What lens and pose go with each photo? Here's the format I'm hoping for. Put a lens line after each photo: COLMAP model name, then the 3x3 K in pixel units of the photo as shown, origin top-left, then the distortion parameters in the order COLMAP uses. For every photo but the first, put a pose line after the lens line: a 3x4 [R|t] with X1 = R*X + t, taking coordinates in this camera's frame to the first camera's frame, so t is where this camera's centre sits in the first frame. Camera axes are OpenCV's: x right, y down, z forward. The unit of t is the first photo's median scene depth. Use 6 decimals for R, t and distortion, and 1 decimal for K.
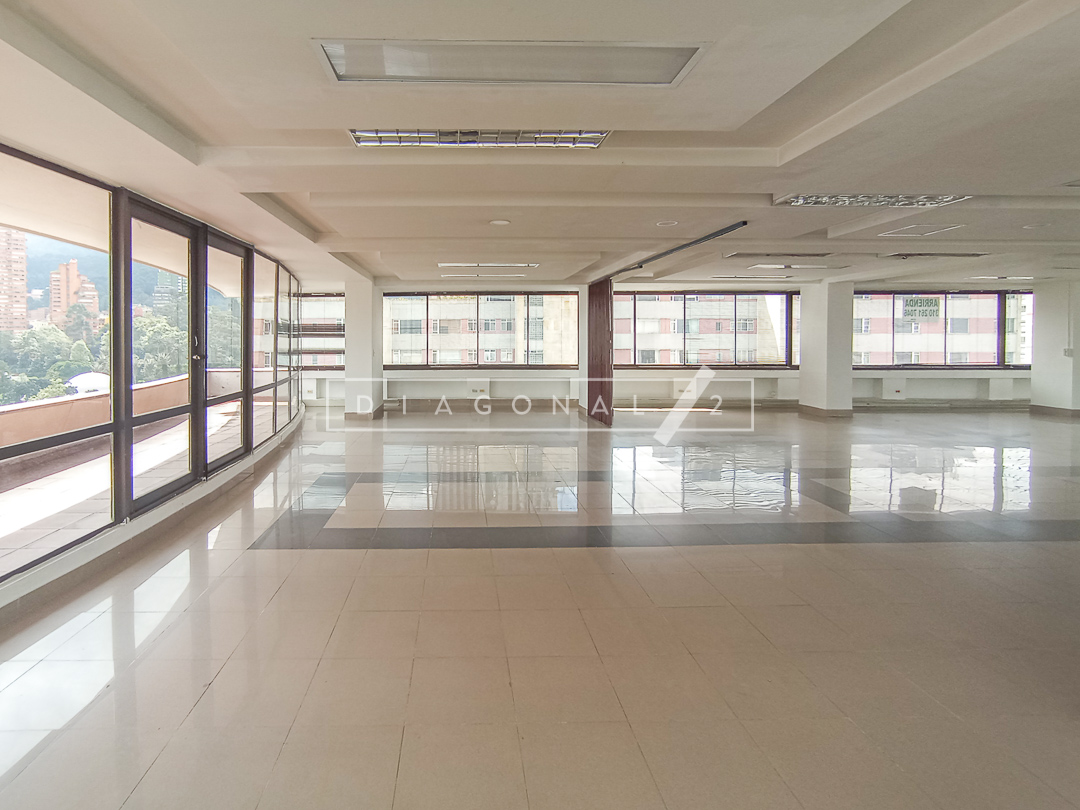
lens RADIAL K [[535.1, 0, 517.0], [0, 535.1, 385.6], [0, 0, 1]] dist [-0.013342, 0.003102]
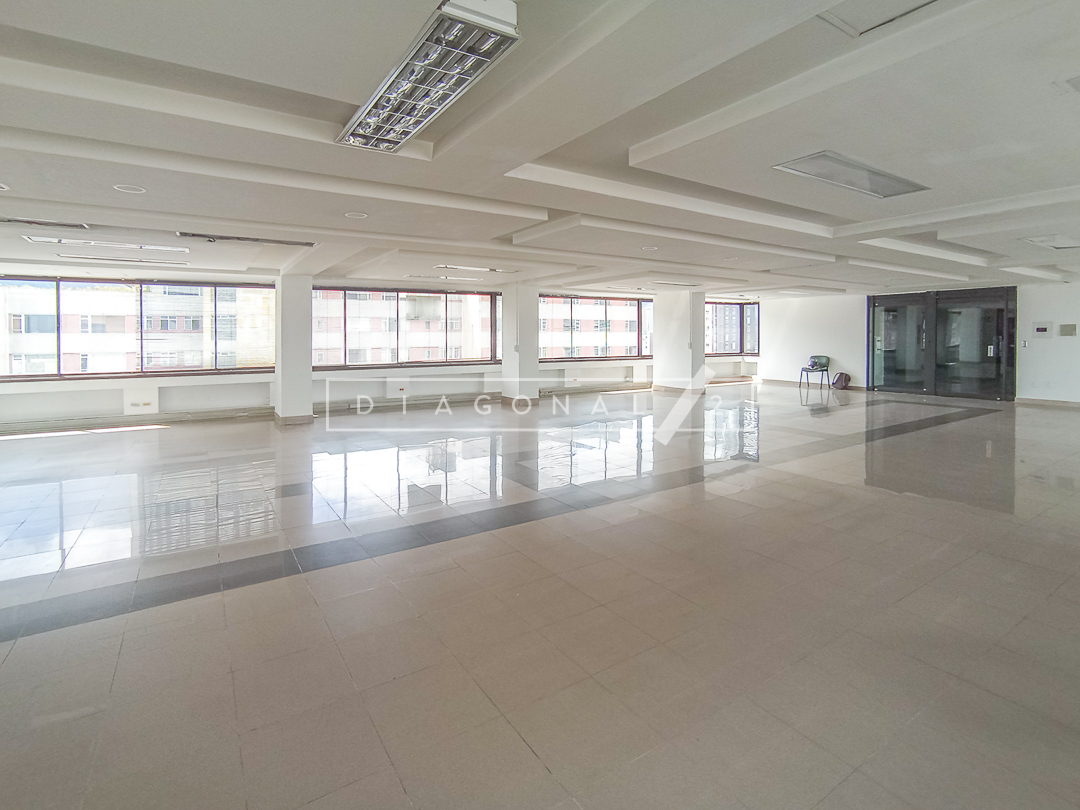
lens RADIAL K [[564.3, 0, 517.5], [0, 564.3, 362.3], [0, 0, 1]] dist [-0.009387, 0.013113]
pose [[0.849087, -0.030871, 0.527349, -0.048979], [0.053660, 0.998168, -0.027965, 0.000069], [-0.525520, 0.052042, 0.849188, -0.000312]]
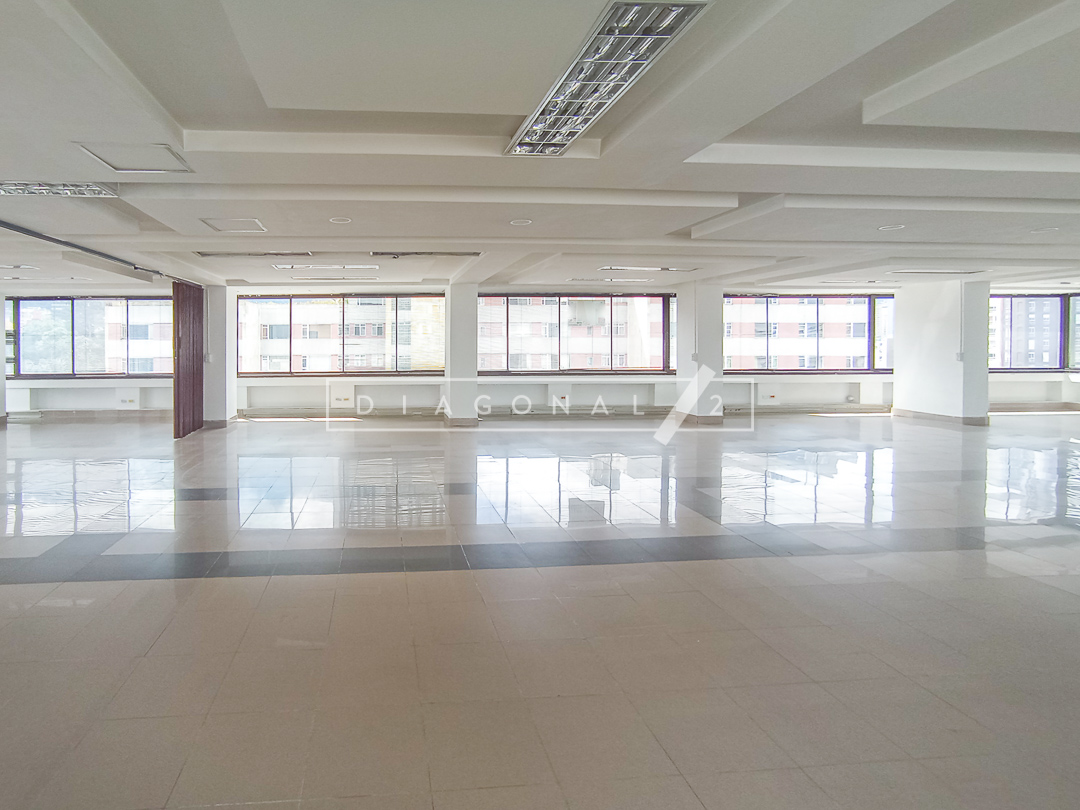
lens RADIAL K [[564.3, 0, 504.1], [0, 564.3, 351.3], [0, 0, 1]] dist [-0.009387, 0.013113]
pose [[0.998361, -0.004970, 0.057015, 0.168316], [0.009126, 0.997300, -0.072872, -0.000150], [-0.056499, 0.073273, 0.995710, -0.002303]]
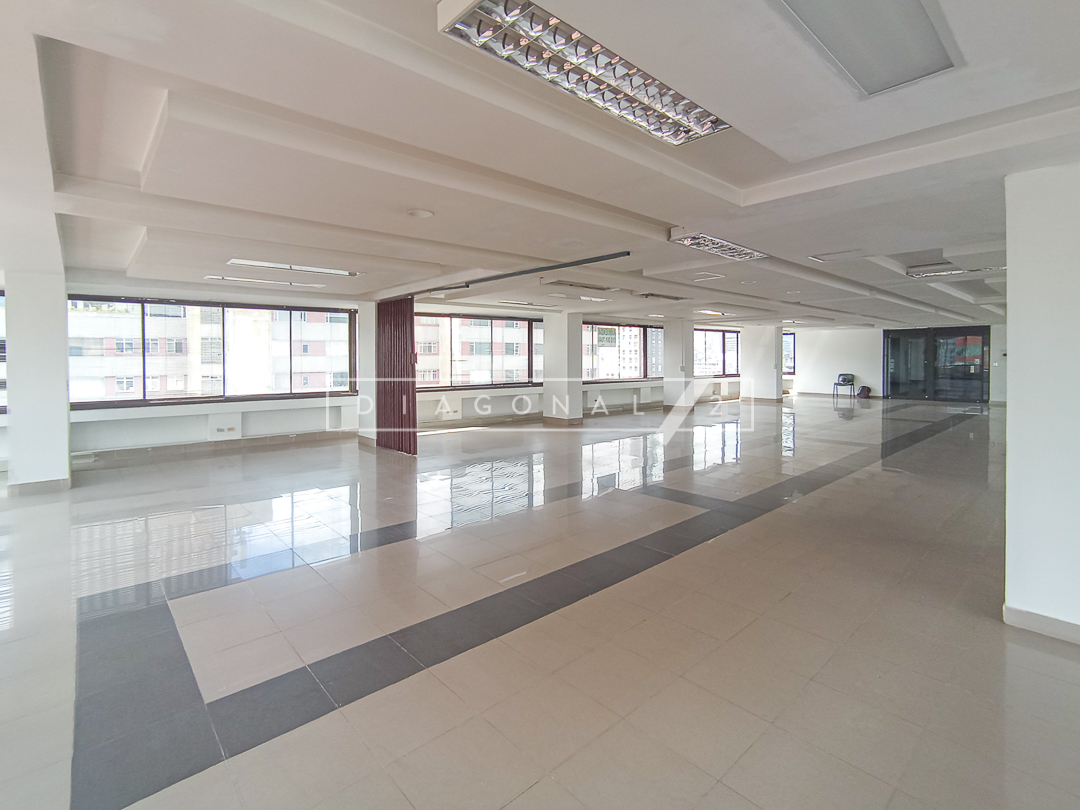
lens RADIAL K [[652.6, 0, 538.9], [0, 652.6, 396.0], [0, 0, 1]] dist [0.016366, 0.002894]
pose [[0.682046, -0.044847, 0.729933, -0.517899], [0.072392, 0.997356, -0.006365, -0.000618], [-0.727717, 0.057183, 0.683489, 0.030617]]
